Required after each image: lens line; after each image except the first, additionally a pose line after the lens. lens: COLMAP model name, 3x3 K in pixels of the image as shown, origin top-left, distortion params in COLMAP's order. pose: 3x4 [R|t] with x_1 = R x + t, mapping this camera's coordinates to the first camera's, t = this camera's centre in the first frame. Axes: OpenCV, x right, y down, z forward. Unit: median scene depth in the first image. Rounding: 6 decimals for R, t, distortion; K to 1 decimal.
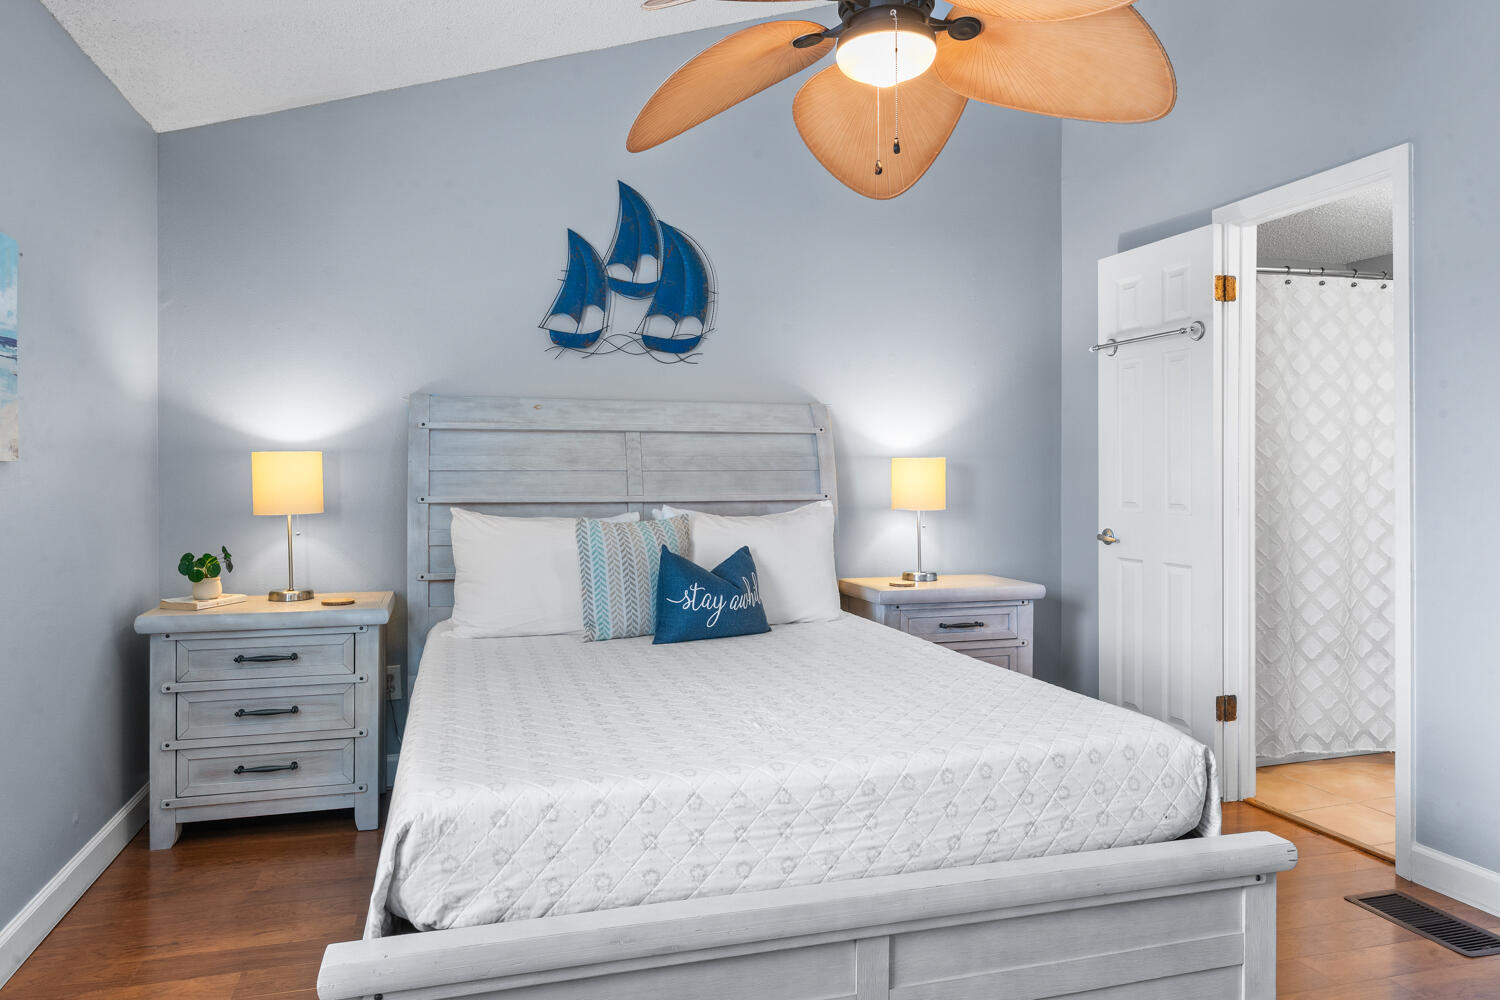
lens RADIAL K [[969.1, 0, 751.3], [0, 969.1, 481.5], [0, 0, 1]] dist [0.002708, 0.001132]
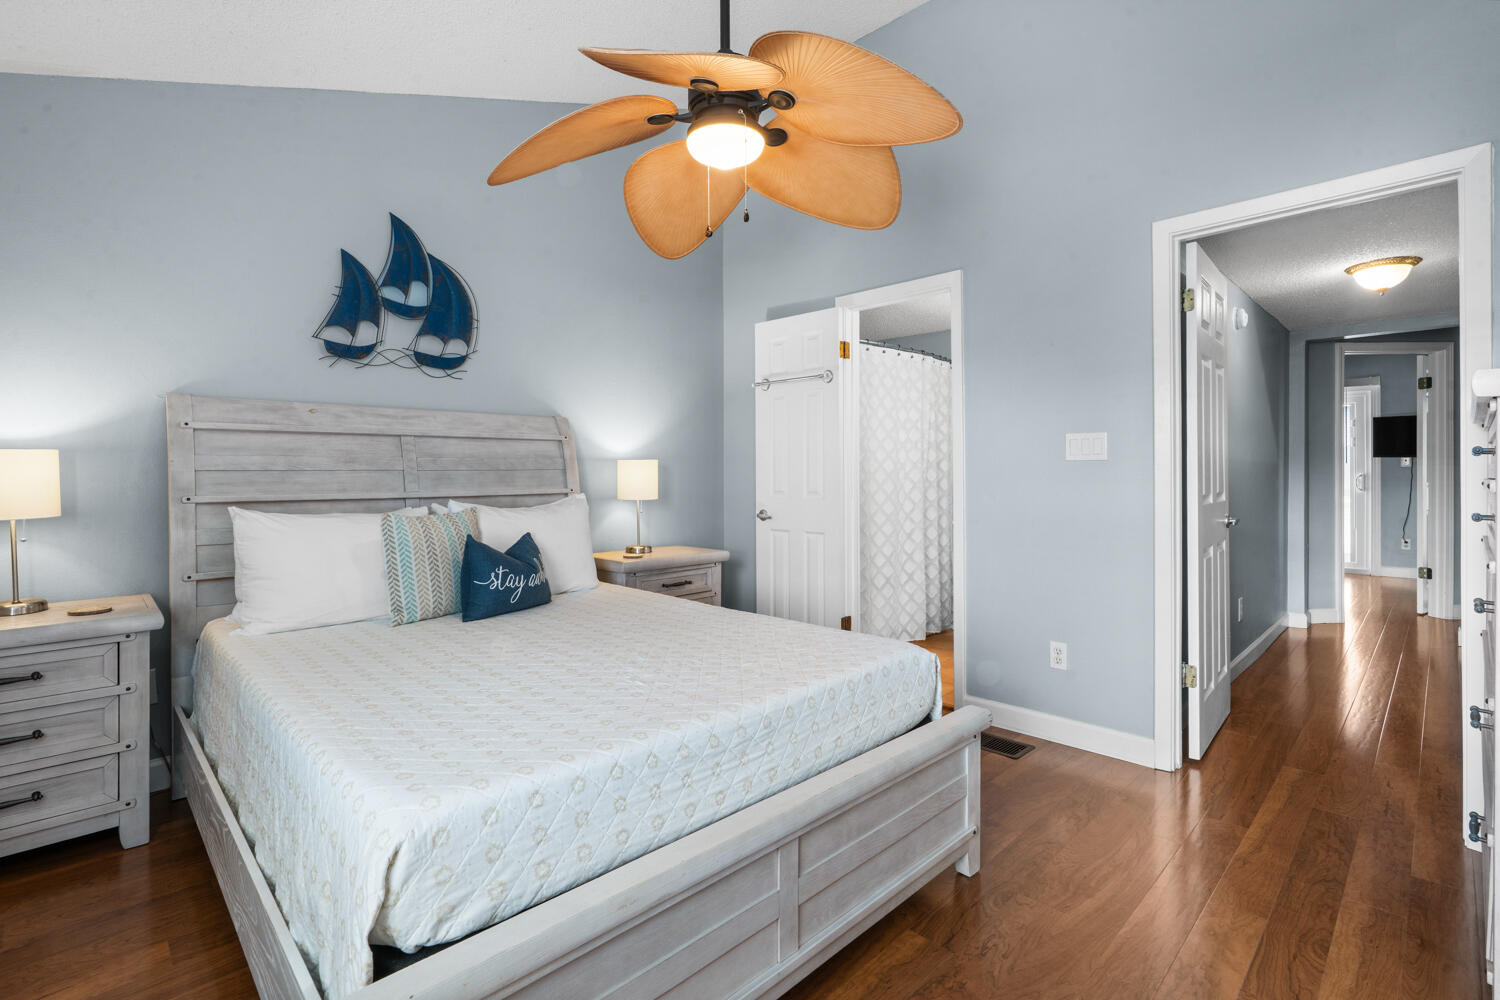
lens RADIAL K [[692.0, 0, 742.9], [0, 692.0, 476.8], [0, 0, 1]] dist [-0.004291, 0.000663]
pose [[0.888166, -0.006223, 0.459480, -0.151617], [0.006999, 0.999976, 0.000014, -0.000675], [-0.459469, 0.003203, 0.888188, 0.104558]]
